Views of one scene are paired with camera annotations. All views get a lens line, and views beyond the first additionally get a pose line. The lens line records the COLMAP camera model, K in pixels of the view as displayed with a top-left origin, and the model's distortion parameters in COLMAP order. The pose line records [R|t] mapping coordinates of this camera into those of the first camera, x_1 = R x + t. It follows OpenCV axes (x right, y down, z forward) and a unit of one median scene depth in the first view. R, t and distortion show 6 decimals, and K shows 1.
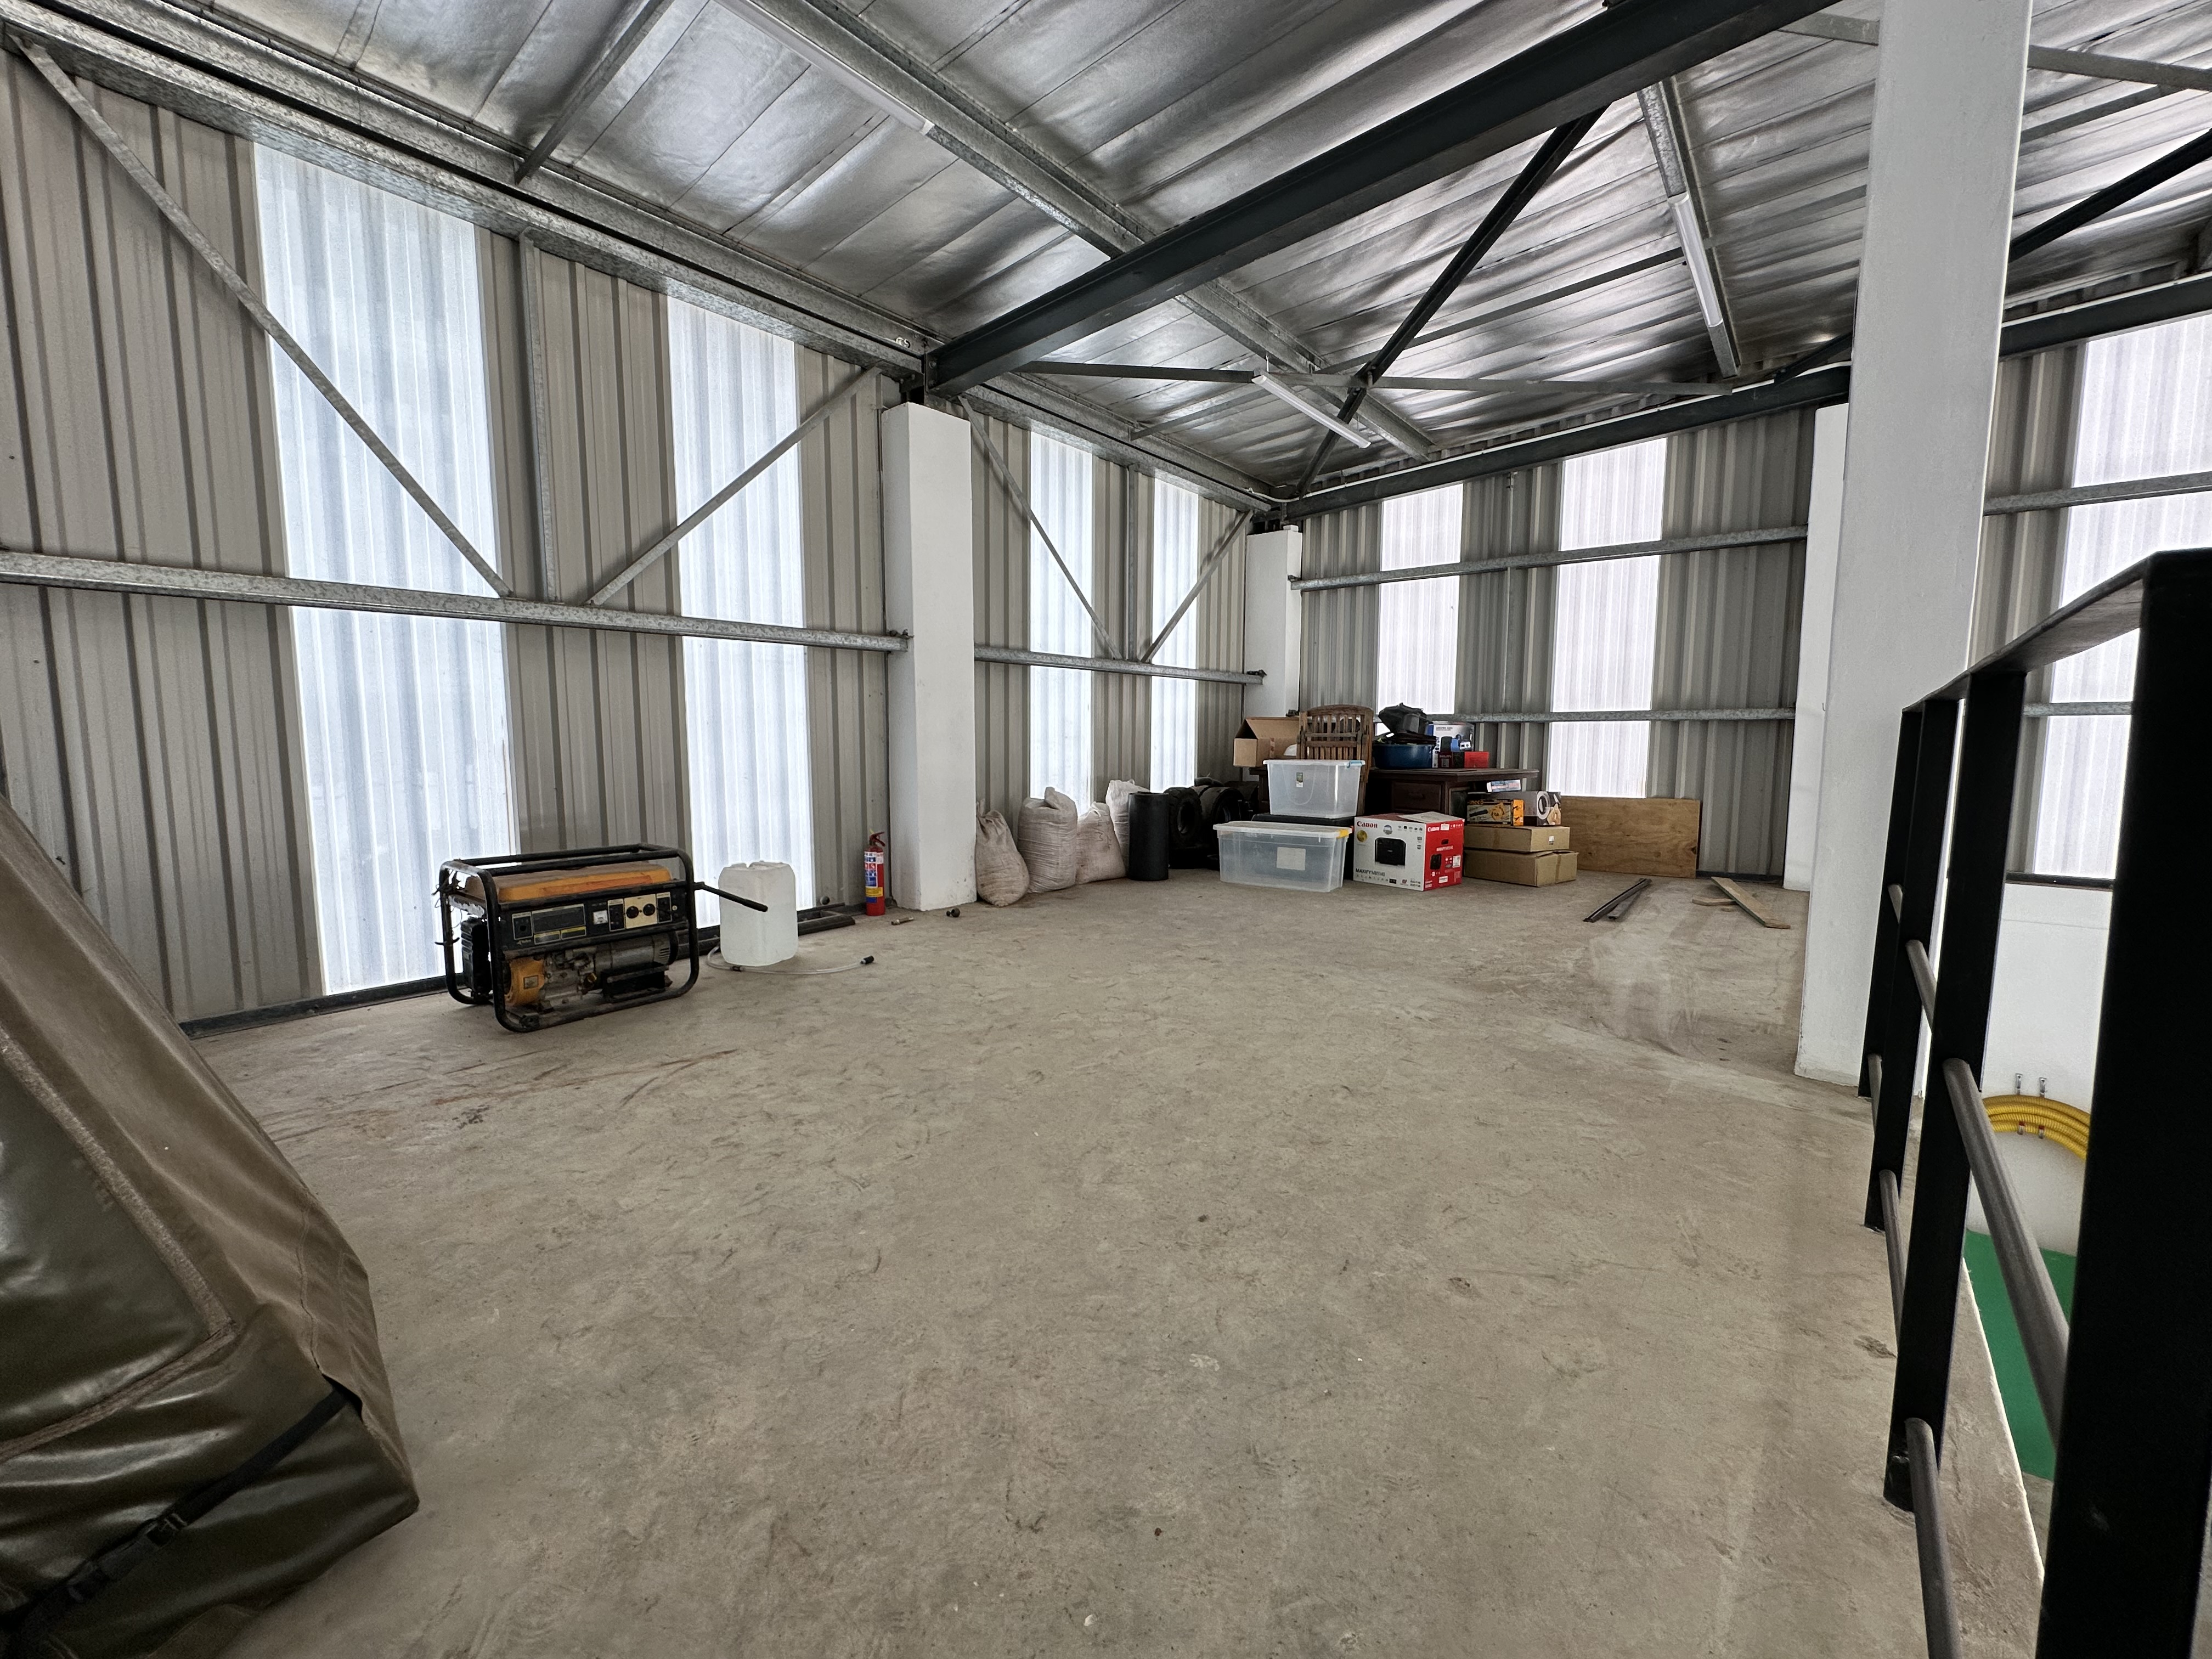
lens RADIAL K [[886.2, 0, 1103.9], [0, 886.2, 826.7], [0, 0, 1]] dist [-0.003743, 0.000480]
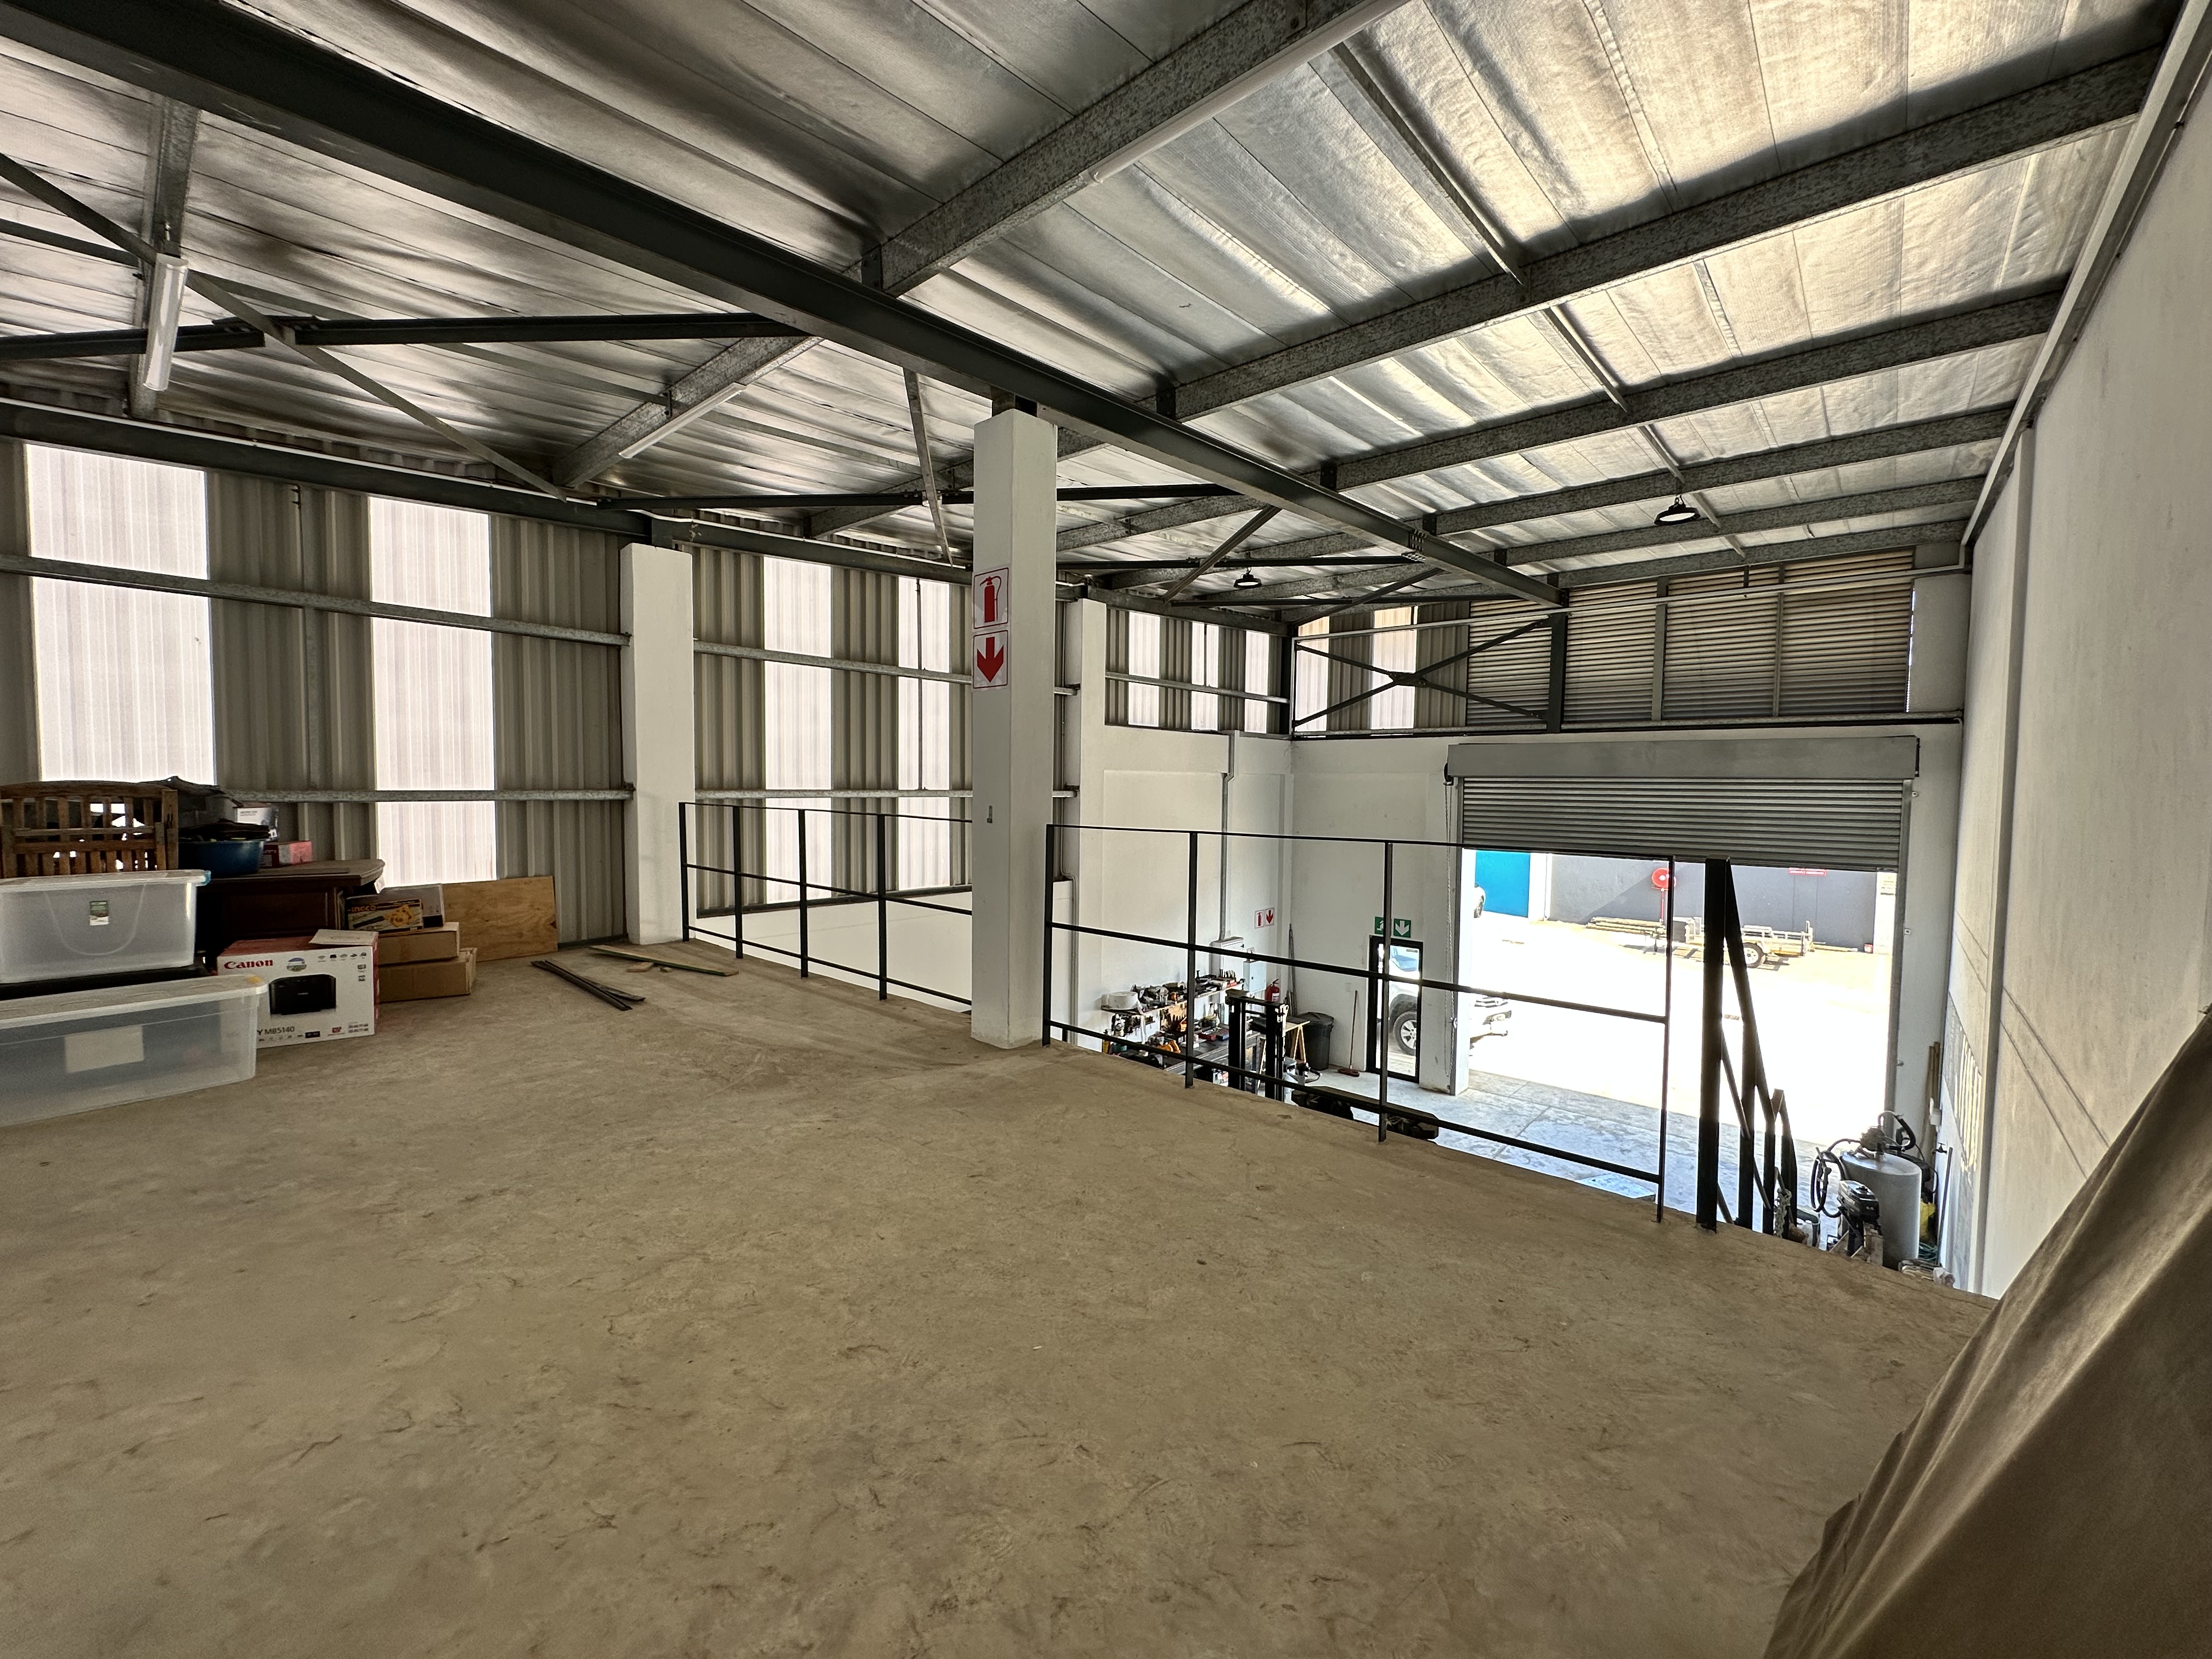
lens RADIAL K [[886.2, 0, 1103.9], [0, 886.2, 826.7], [0, 0, 1]] dist [-0.003743, 0.000480]
pose [[0.034179, -0.047548, 0.998284, -0.628043], [0.090887, 0.994877, 0.044274, -0.139424], [-0.995274, 0.089218, 0.038326, 0.570741]]
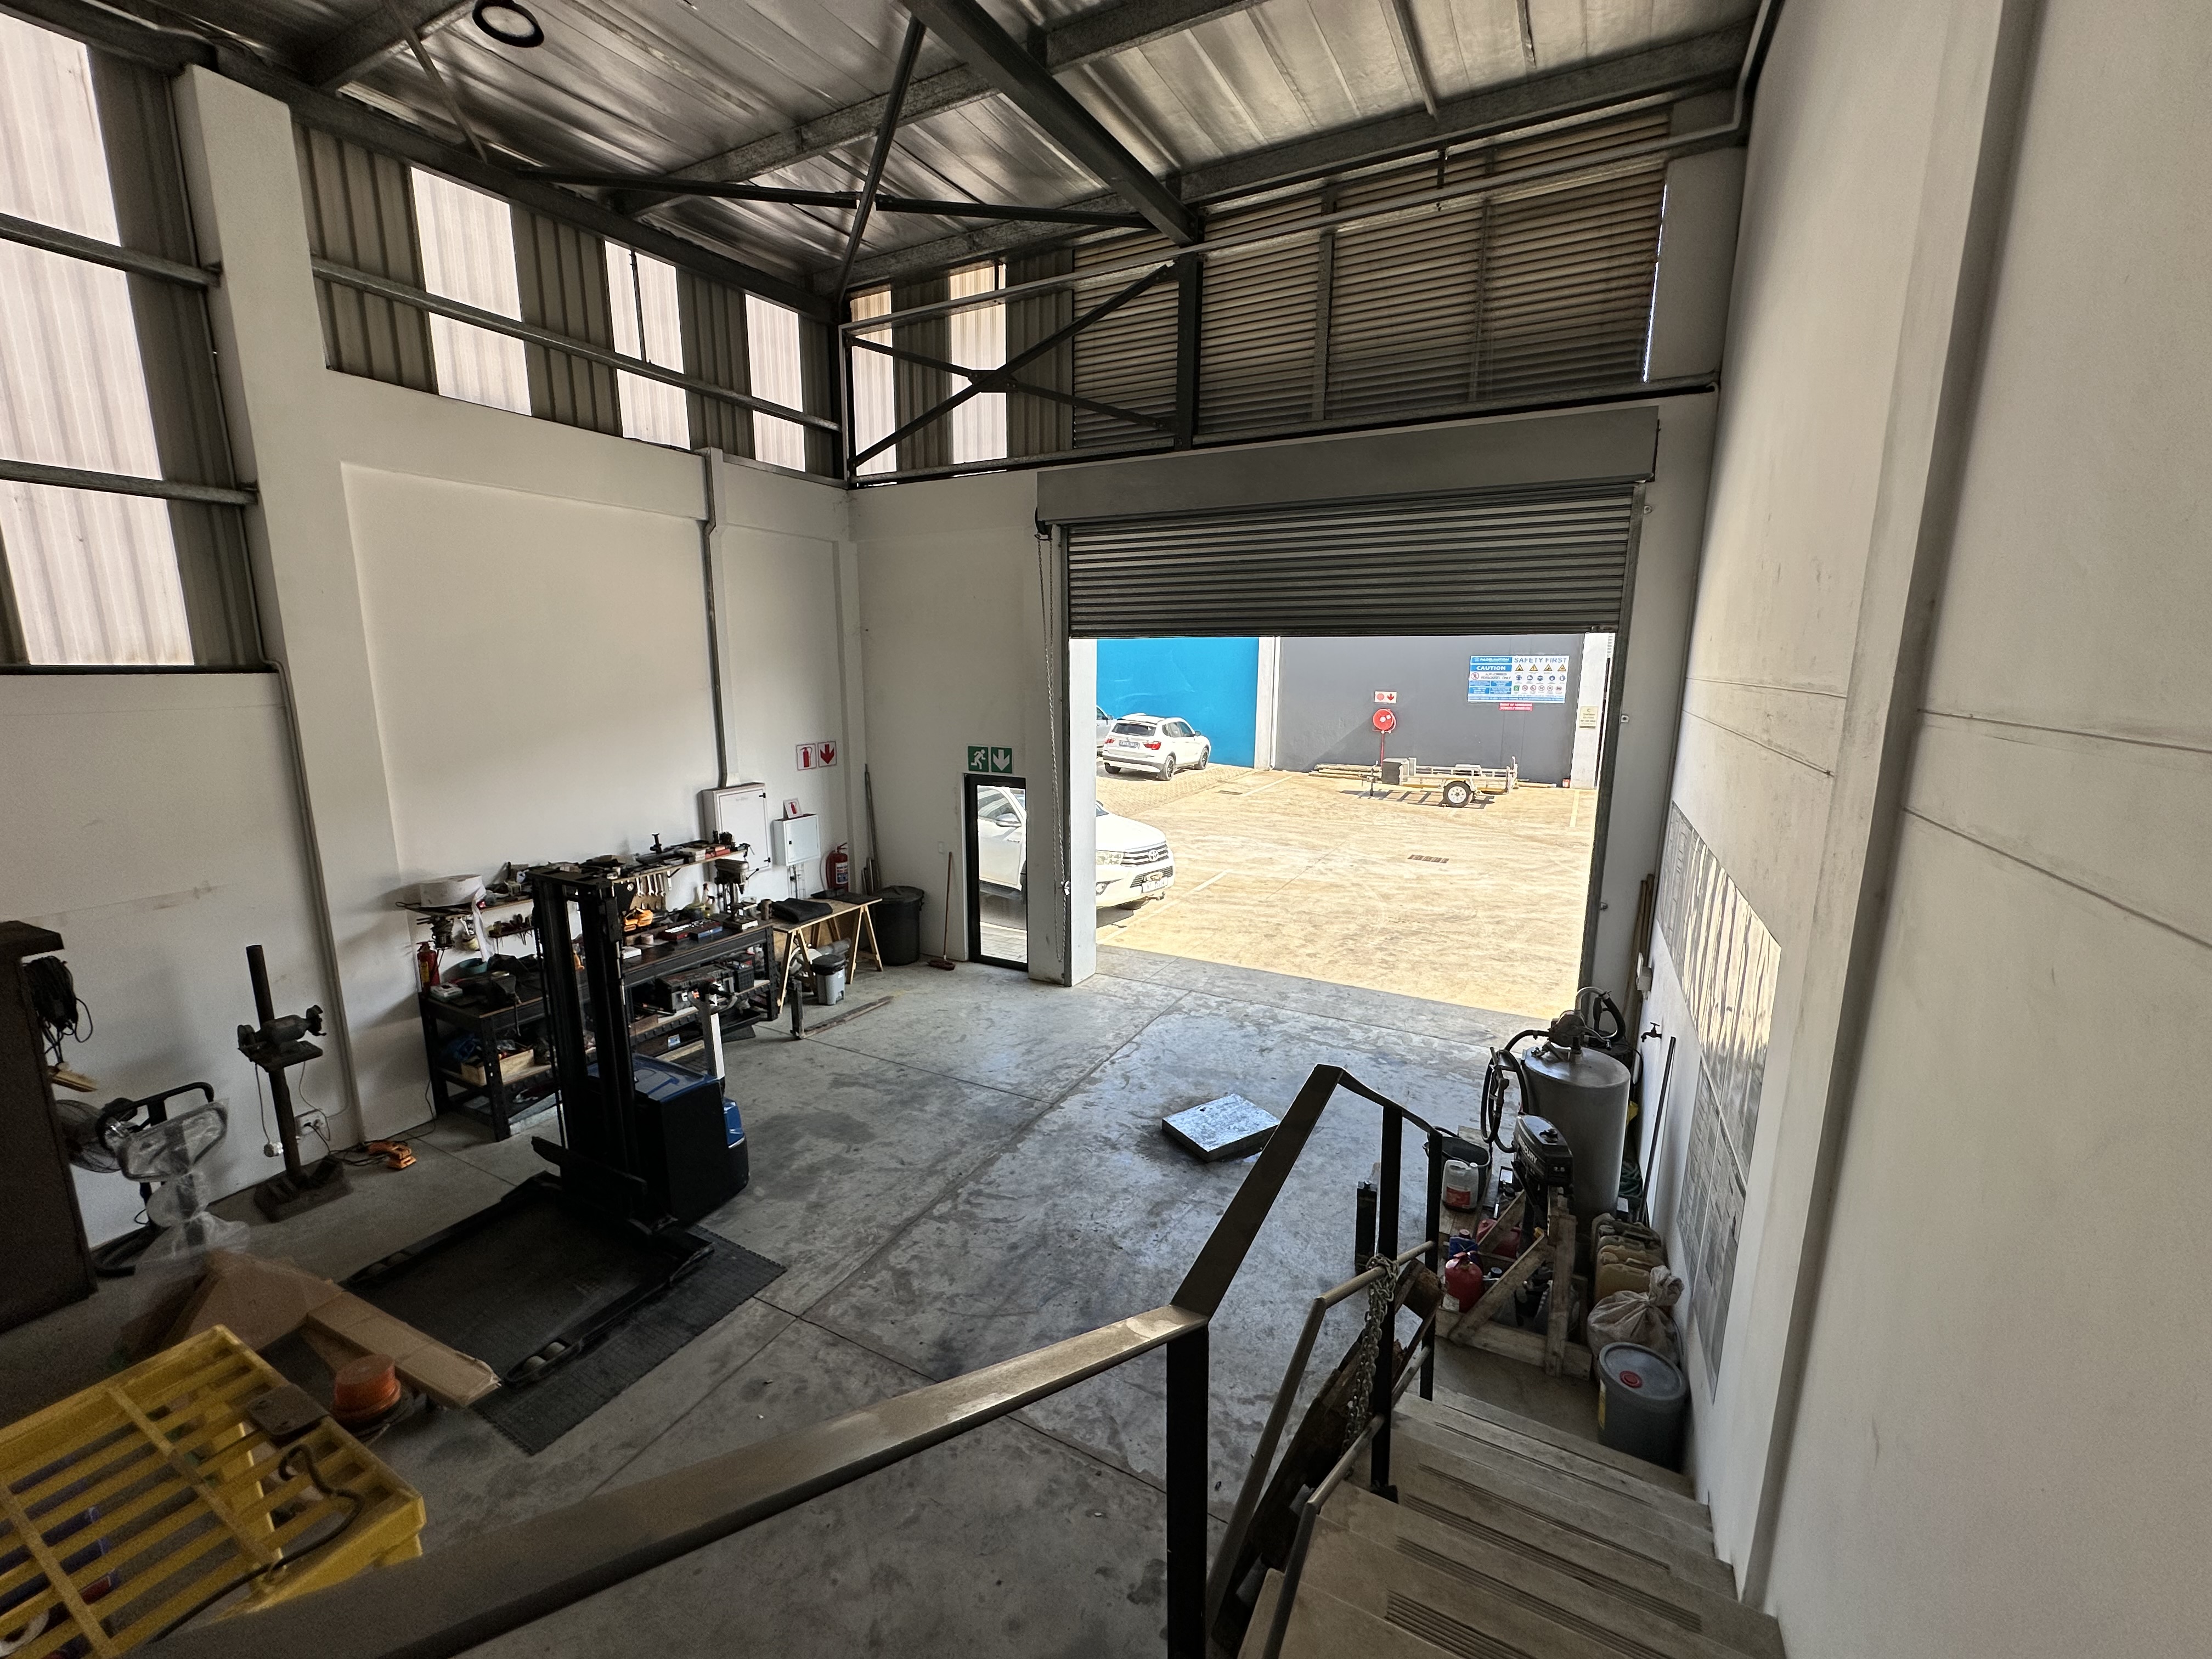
lens RADIAL K [[886.2, 0, 1103.9], [0, 886.2, 826.7], [0, 0, 1]] dist [-0.003743, 0.000480]
pose [[-0.199588, -0.181067, 0.963005, 0.540963], [0.096539, 0.974364, 0.203211, 0.265795], [-0.975113, 0.133526, -0.176991, -0.329484]]
